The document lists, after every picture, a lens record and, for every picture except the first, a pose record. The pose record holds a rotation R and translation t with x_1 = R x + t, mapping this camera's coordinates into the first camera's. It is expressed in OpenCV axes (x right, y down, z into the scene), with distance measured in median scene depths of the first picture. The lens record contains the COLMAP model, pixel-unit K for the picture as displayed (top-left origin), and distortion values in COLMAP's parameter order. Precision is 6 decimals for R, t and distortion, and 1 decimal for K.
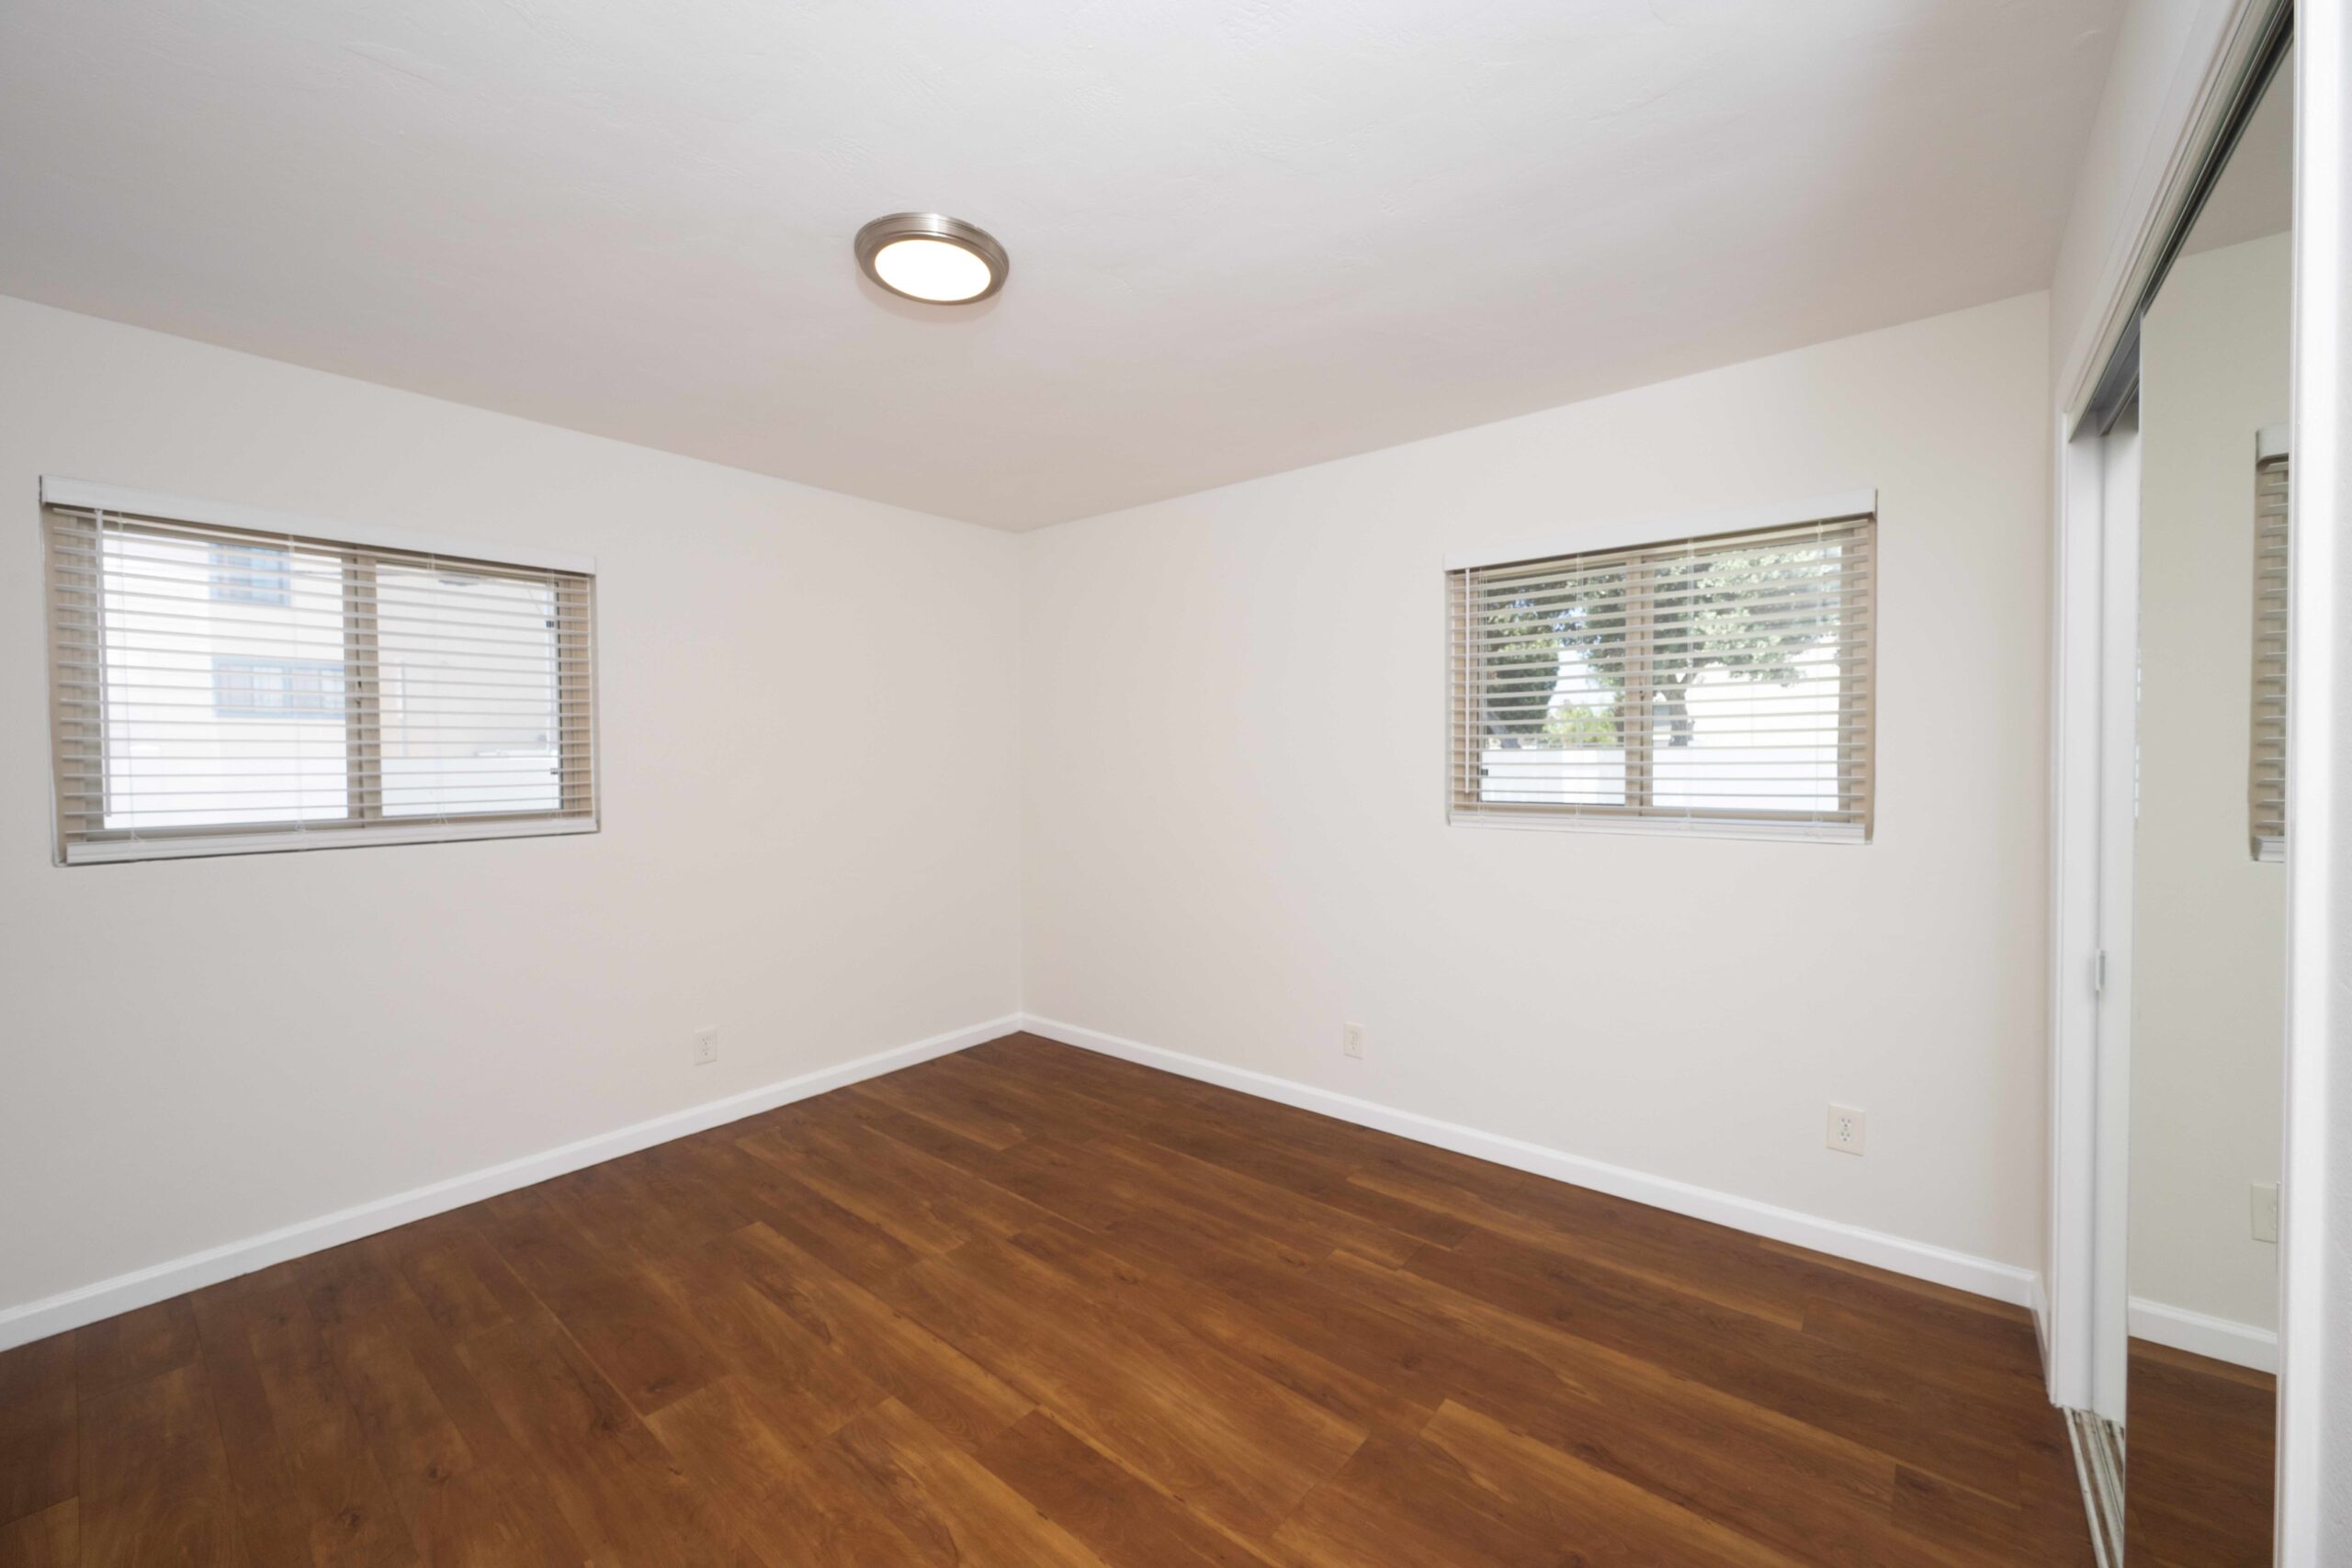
lens RADIAL K [[925.8, 0, 1159.4], [0, 925.8, 775.2], [0, 0, 1]] dist [0.001547, 0.000096]
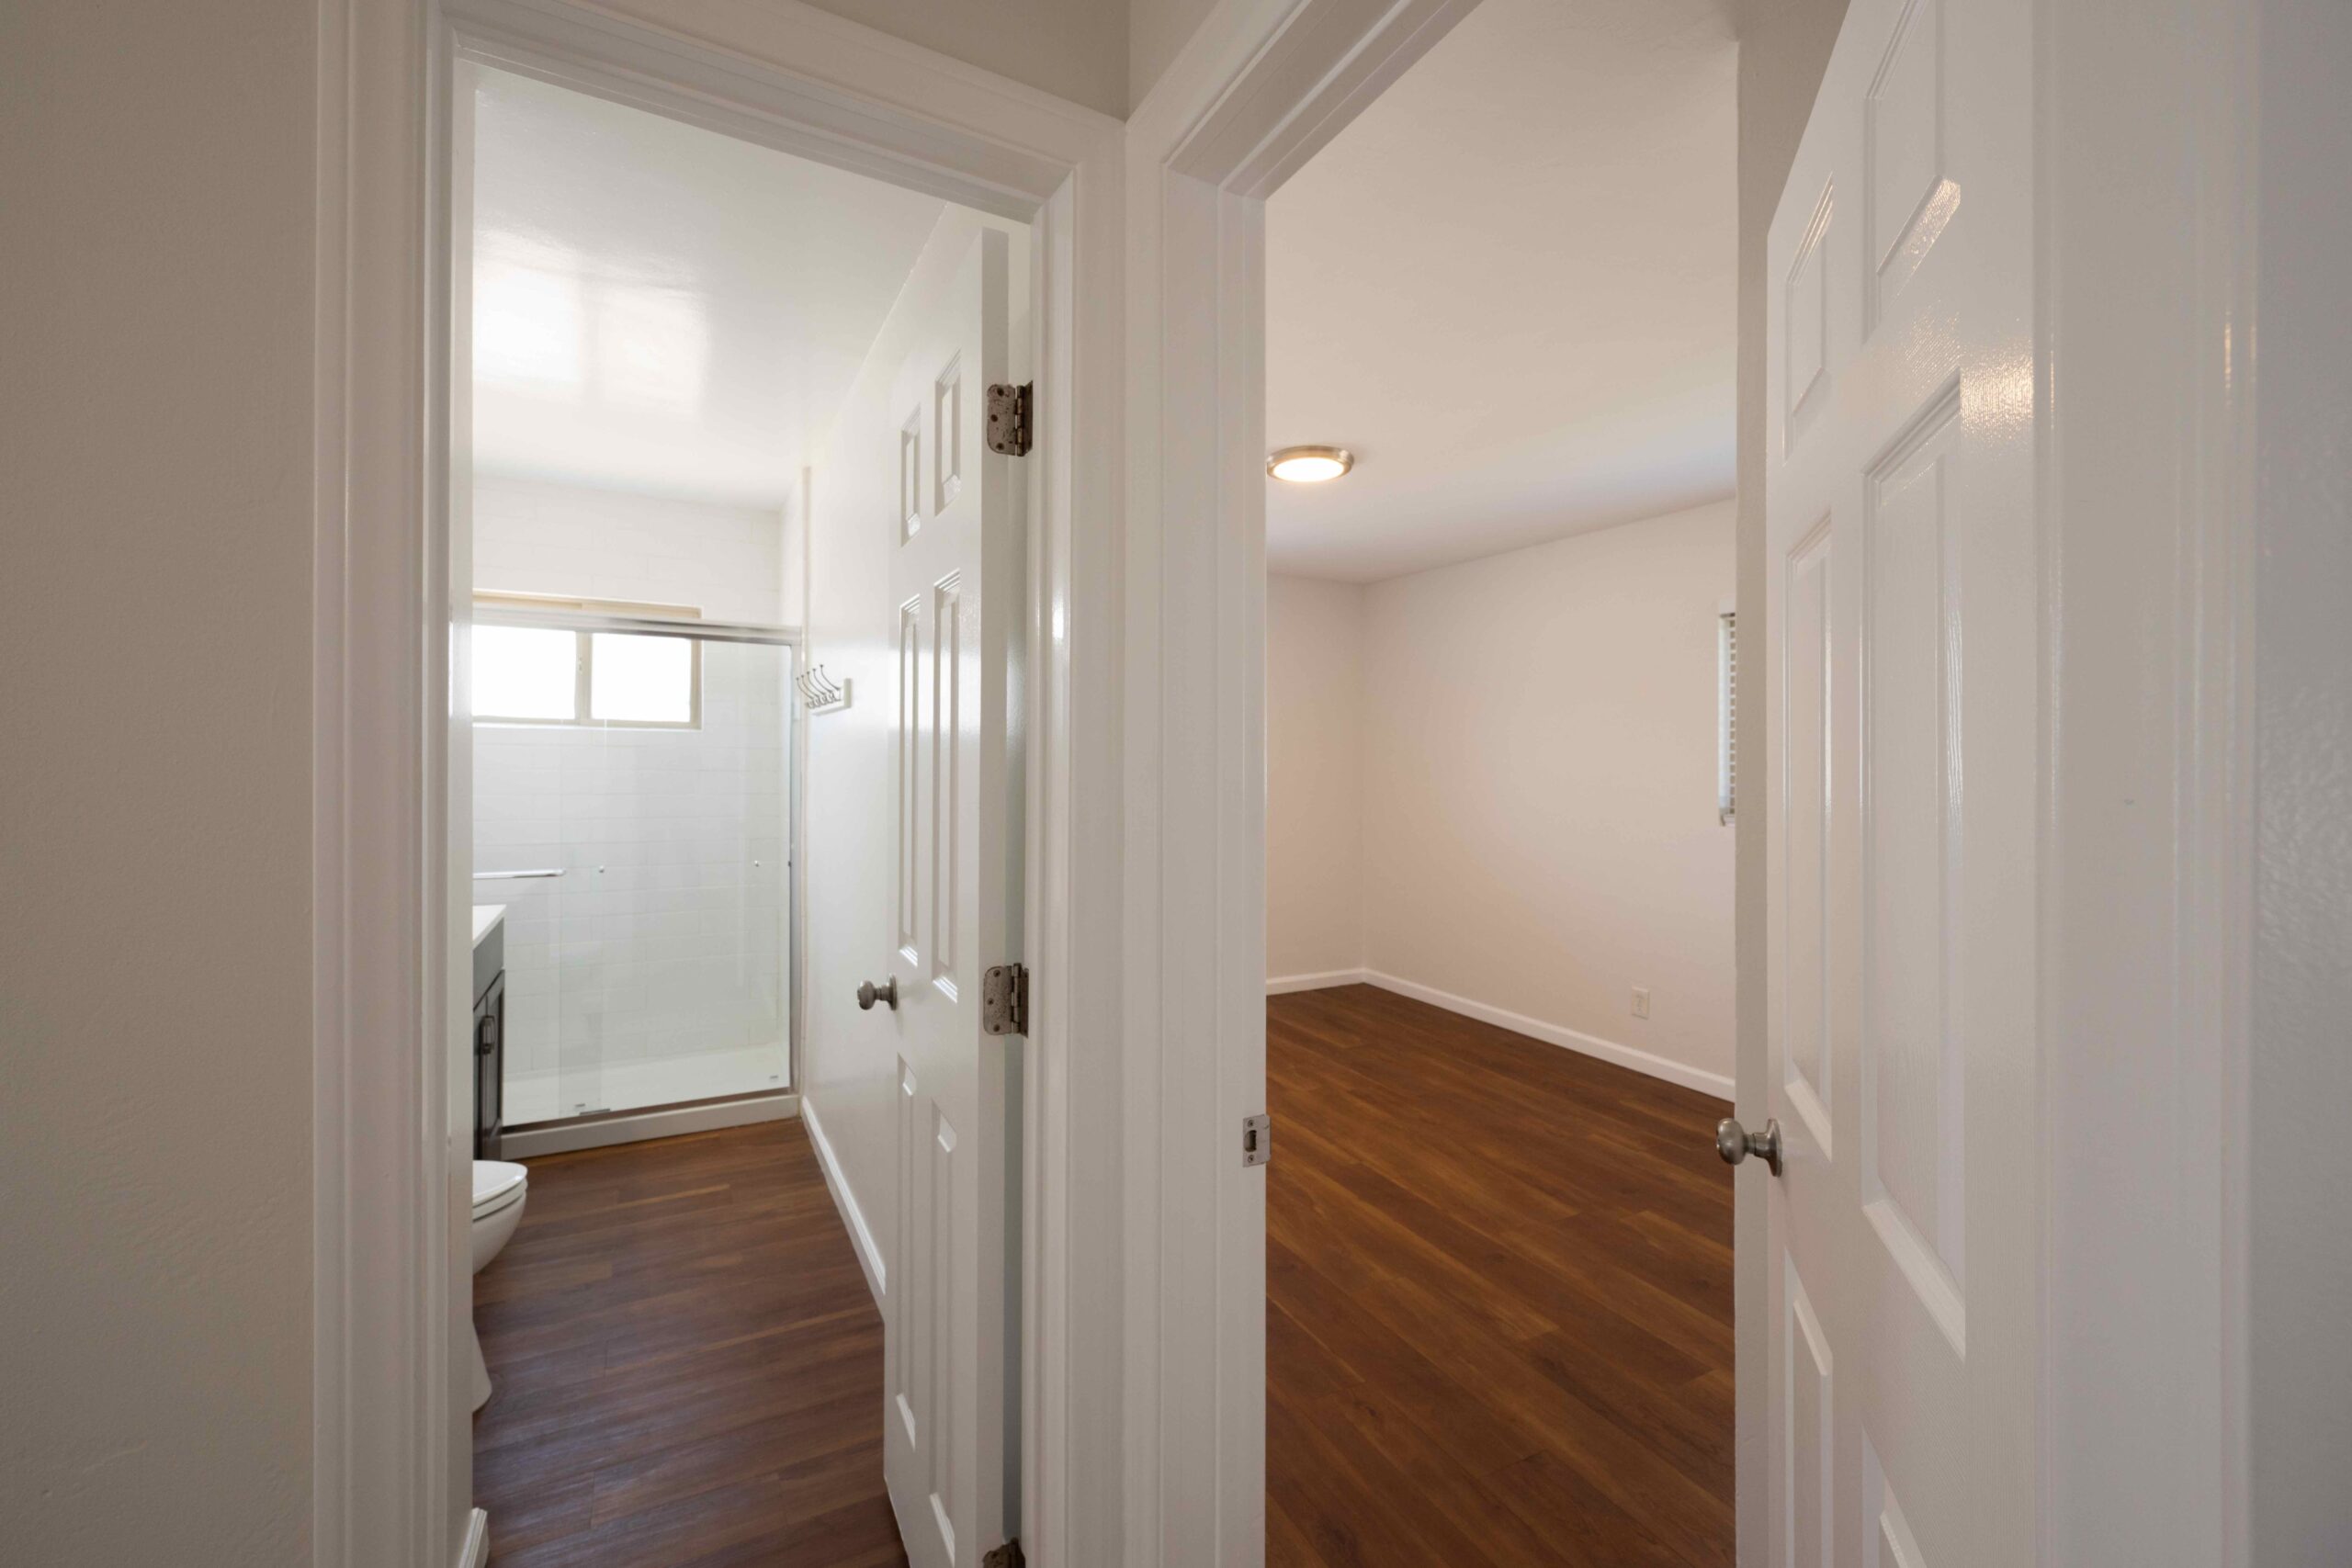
lens RADIAL K [[925.8, 0, 1160.8], [0, 925.8, 775.8], [0, 0, 1]] dist [0.001547, 0.000096]
pose [[0.928559, 0.017877, -0.370755, 0.103266], [-0.020136, 0.999795, -0.002223, 0.009533], [0.370639, 0.009530, 0.928728, -0.506563]]
